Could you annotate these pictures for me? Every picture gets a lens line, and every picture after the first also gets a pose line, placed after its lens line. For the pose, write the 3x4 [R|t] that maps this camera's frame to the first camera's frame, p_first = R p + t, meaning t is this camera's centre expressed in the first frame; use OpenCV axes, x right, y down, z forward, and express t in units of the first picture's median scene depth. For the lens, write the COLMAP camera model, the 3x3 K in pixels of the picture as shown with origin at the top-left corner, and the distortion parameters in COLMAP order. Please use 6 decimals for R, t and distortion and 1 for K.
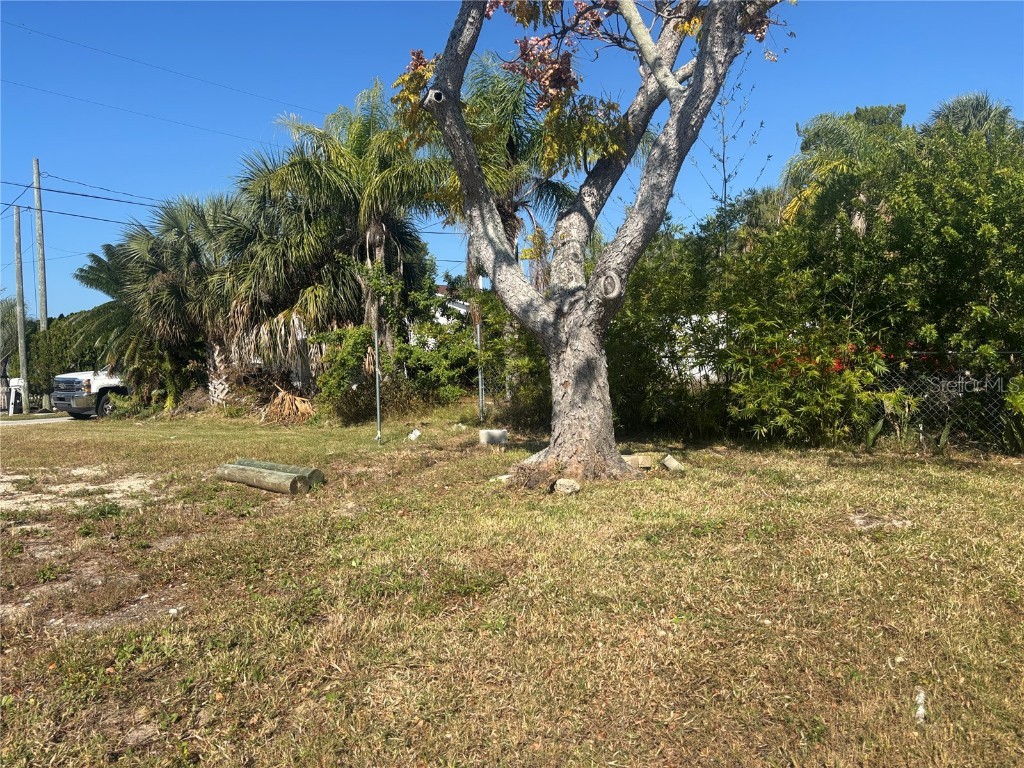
lens RADIAL K [[774.8, 0, 515.4], [0, 774.8, 384.9], [0, 0, 1]] dist [0.048933, -0.047649]
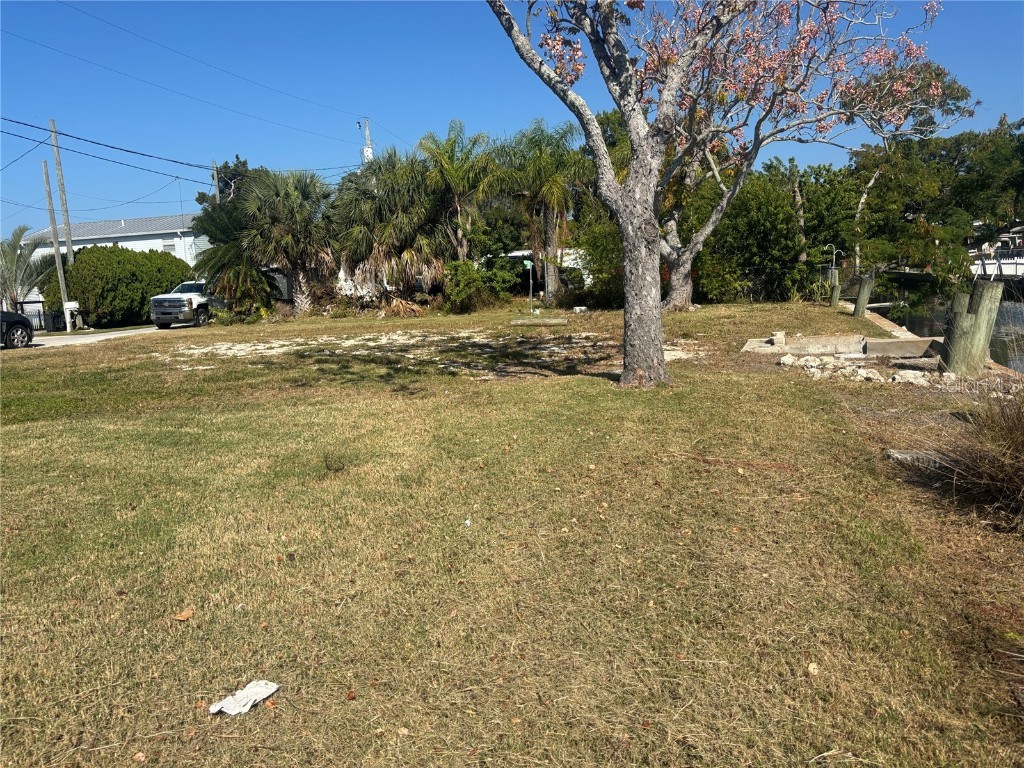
lens RADIAL K [[774.8, 0, 510.0], [0, 774.8, 382.3], [0, 0, 1]] dist [0.048933, -0.047649]
pose [[0.913724, -0.077131, 0.398947, -0.717037], [0.038955, 0.993924, 0.102943, 0.024667], [-0.404463, -0.078520, 0.911177, -0.618370]]
